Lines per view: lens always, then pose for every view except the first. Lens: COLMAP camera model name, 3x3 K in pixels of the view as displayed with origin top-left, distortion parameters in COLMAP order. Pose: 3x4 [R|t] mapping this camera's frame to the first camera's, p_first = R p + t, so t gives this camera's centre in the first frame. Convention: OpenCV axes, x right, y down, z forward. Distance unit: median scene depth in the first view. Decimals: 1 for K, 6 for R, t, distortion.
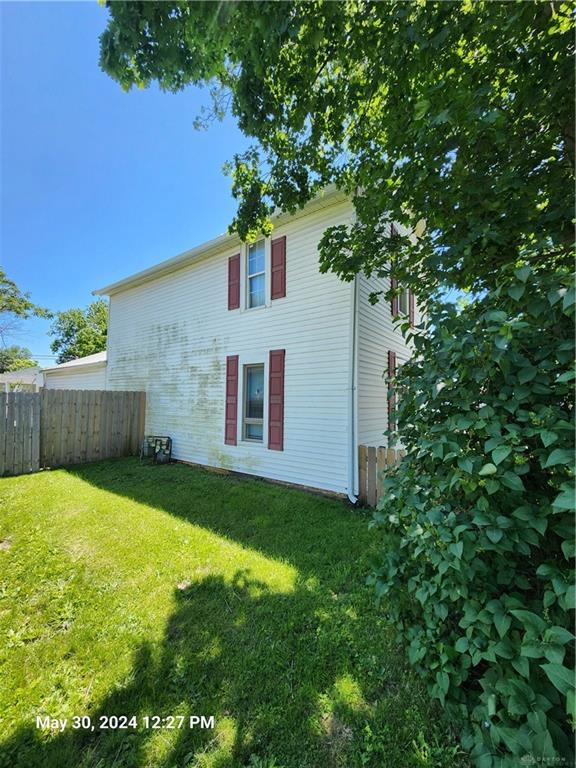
lens RADIAL K [[313.2, 0, 288.1], [0, 313.2, 385.4], [0, 0, 1]] dist [0.001989, -0.000522]
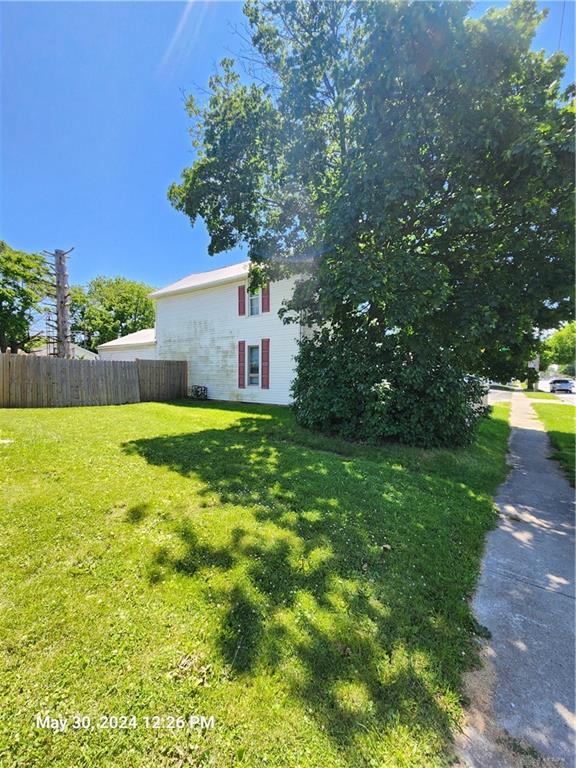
lens RADIAL K [[313.2, 0, 288.1], [0, 313.2, 385.4], [0, 0, 1]] dist [0.001989, -0.000522]
pose [[0.999626, -0.006739, 0.026500, 0.047641], [0.004310, 0.995871, 0.090679, 0.001439], [-0.027002, -0.090531, 0.995528, -0.890011]]
